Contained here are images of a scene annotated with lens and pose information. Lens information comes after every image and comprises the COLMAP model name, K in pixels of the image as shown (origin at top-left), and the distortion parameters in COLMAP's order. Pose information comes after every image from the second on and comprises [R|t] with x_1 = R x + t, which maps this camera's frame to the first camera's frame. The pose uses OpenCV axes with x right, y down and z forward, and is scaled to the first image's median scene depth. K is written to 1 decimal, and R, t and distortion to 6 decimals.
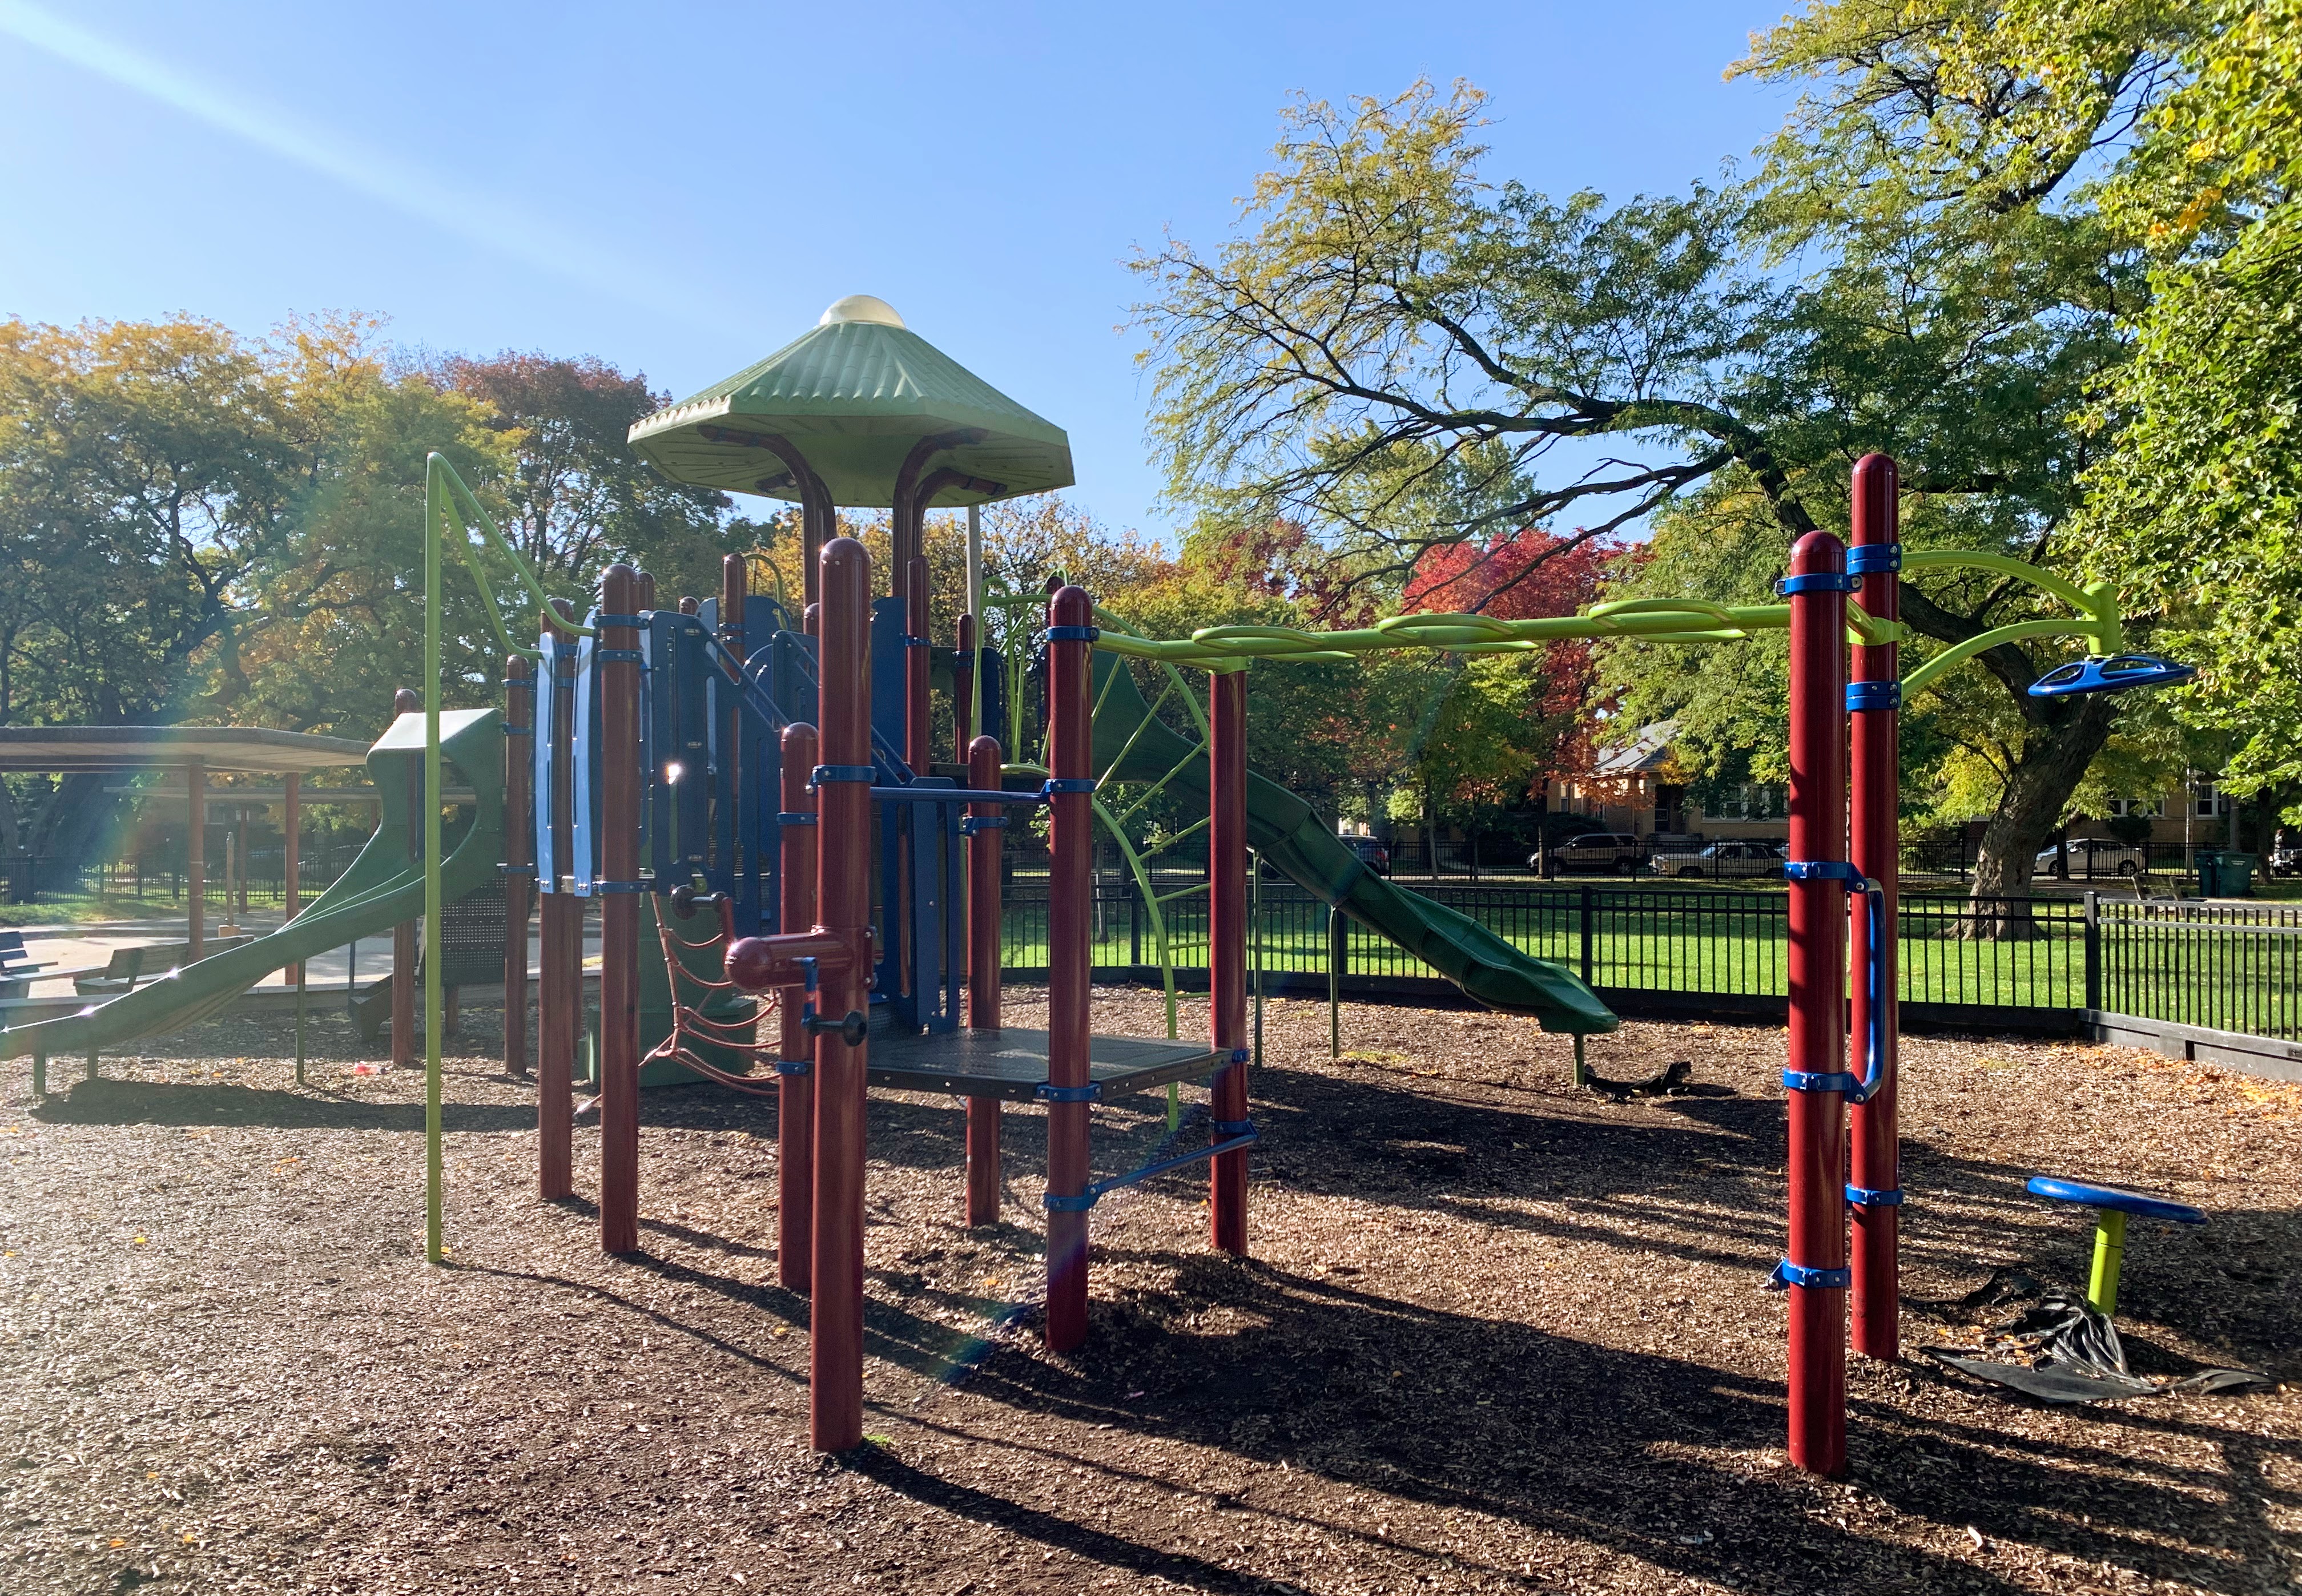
lens RADIAL K [[1794.7, 0, 1151.0], [0, 1794.7, 798.0], [0, 0, 1]] dist [-0.007847, -0.003207]
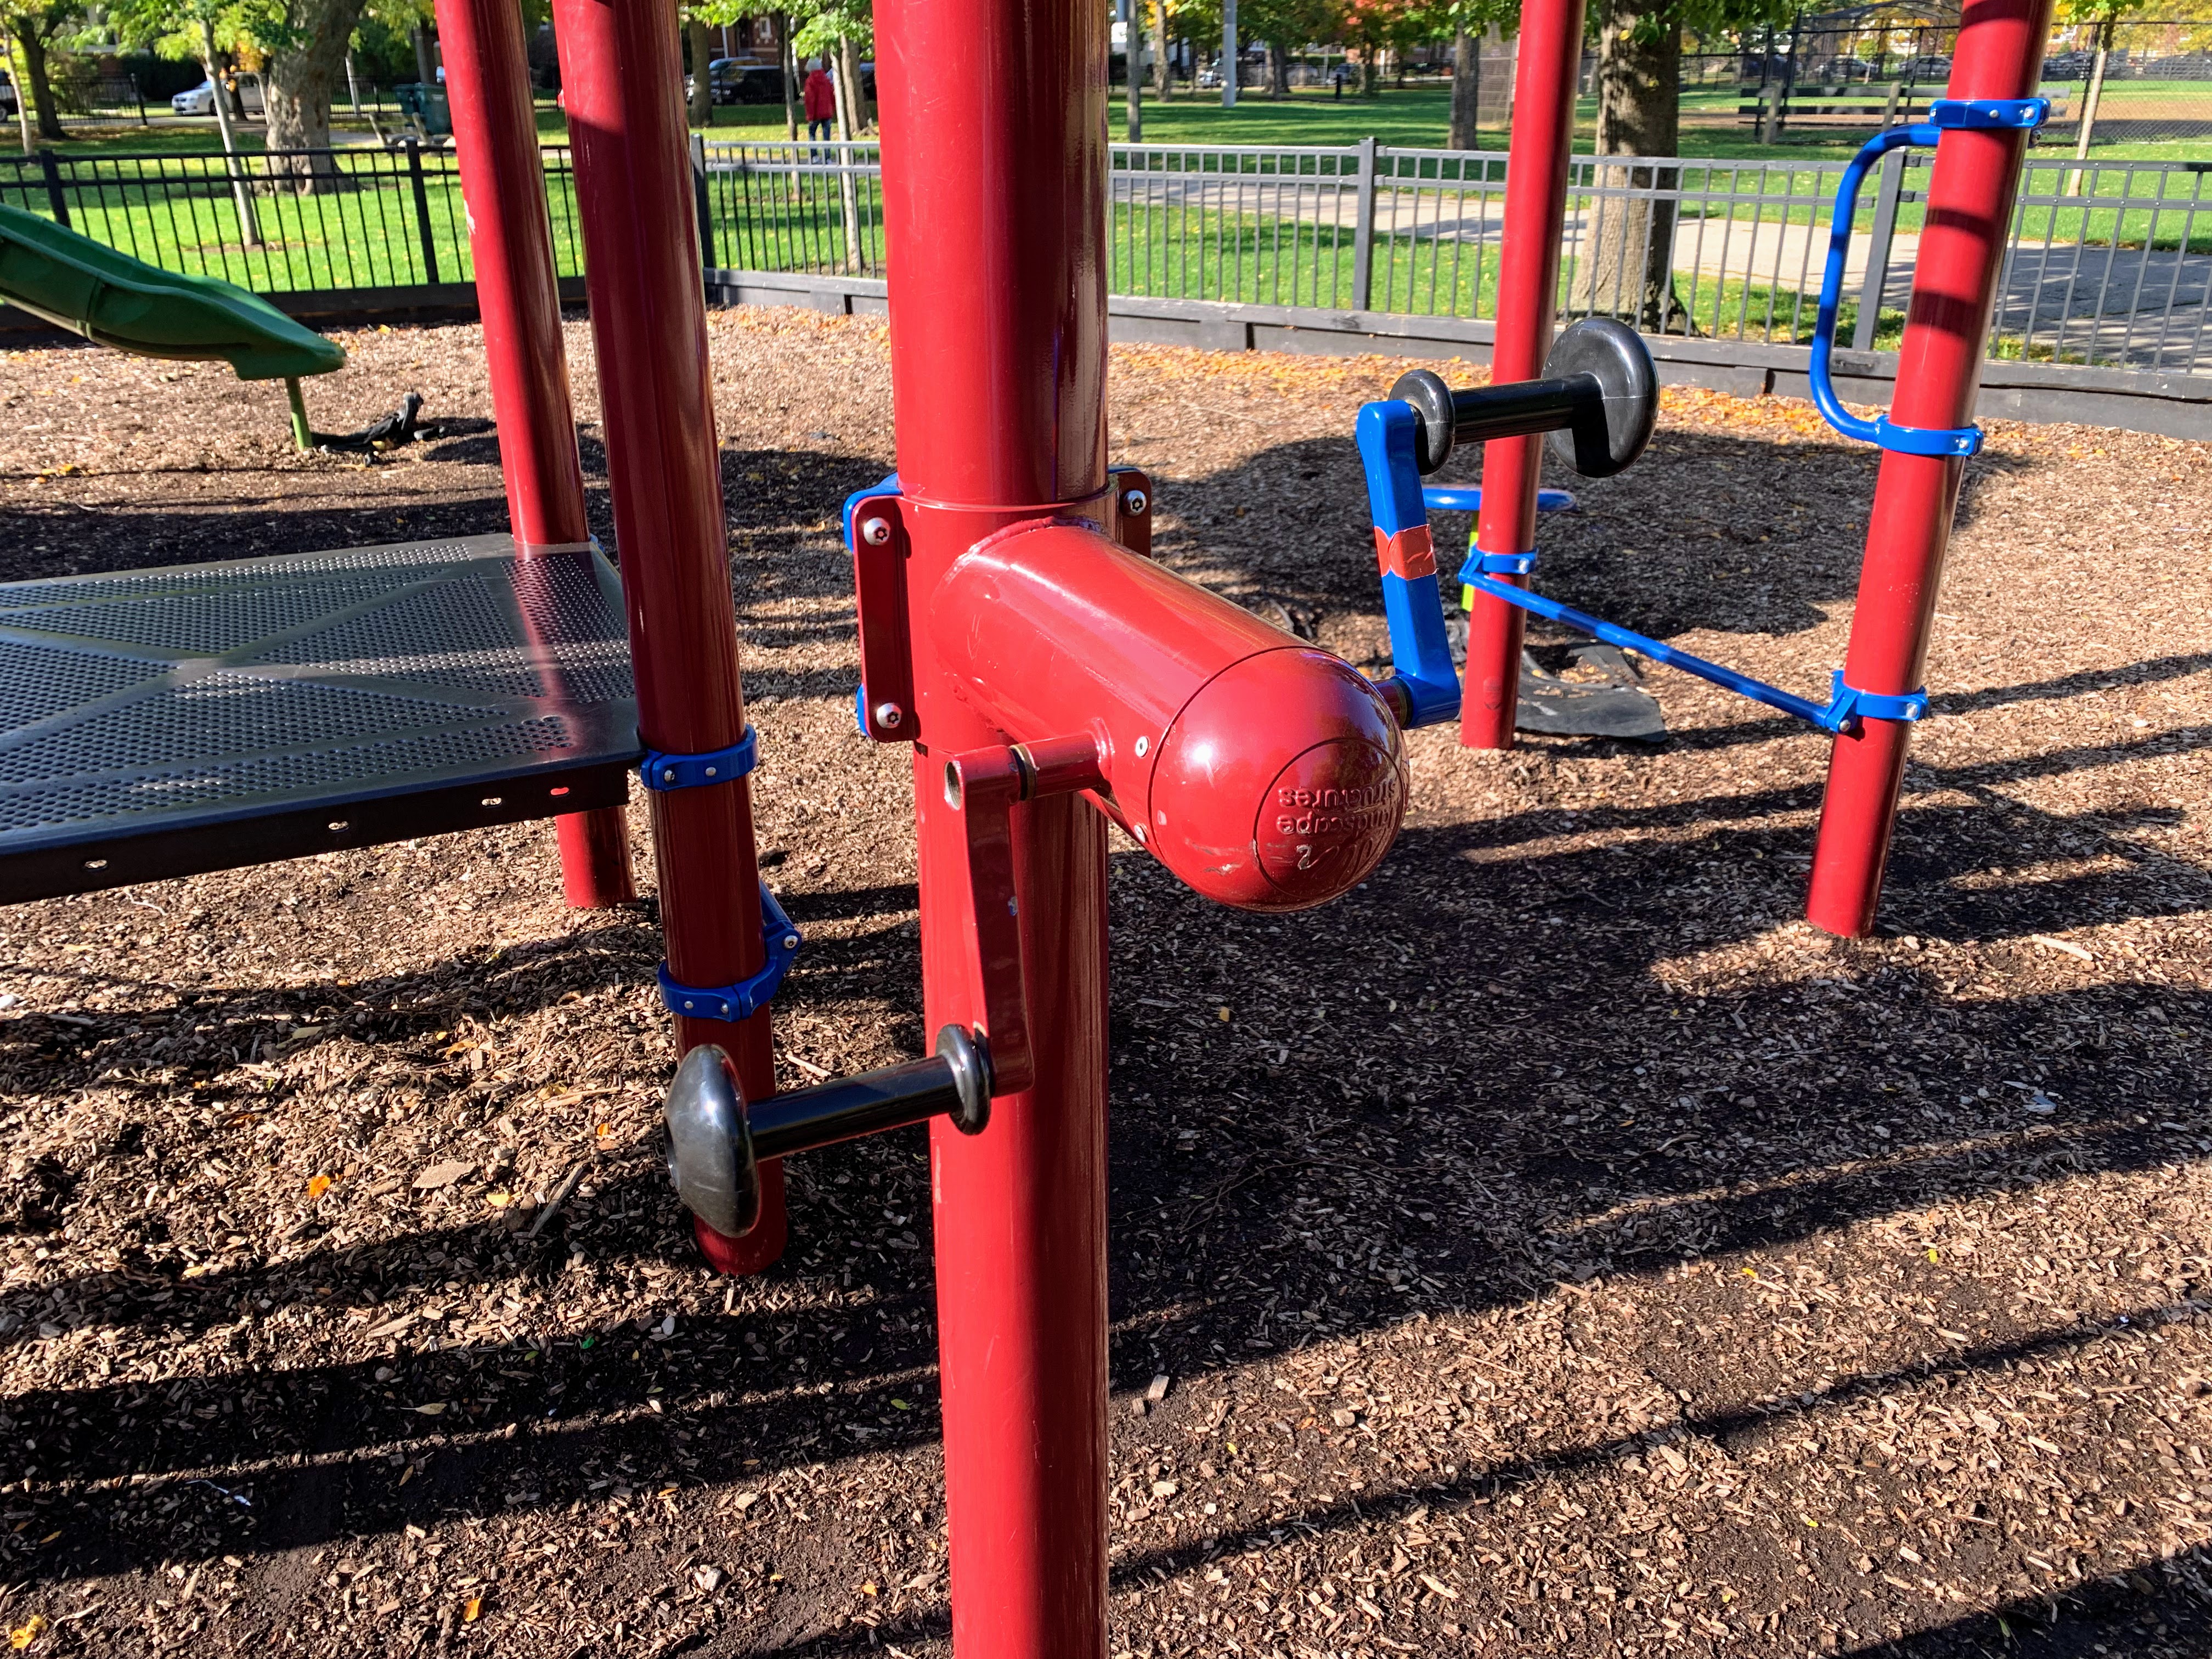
lens RADIAL K [[1681.7, 0, 1106.0], [0, 1681.7, 829.5], [0, 0, 1]] dist [0.004069, -0.000158]
pose [[0.568218, -0.345590, 0.746790, -0.313472], [-0.008145, 0.905128, 0.425060, 0.017223], [-0.822838, -0.247609, 0.511496, 0.789788]]
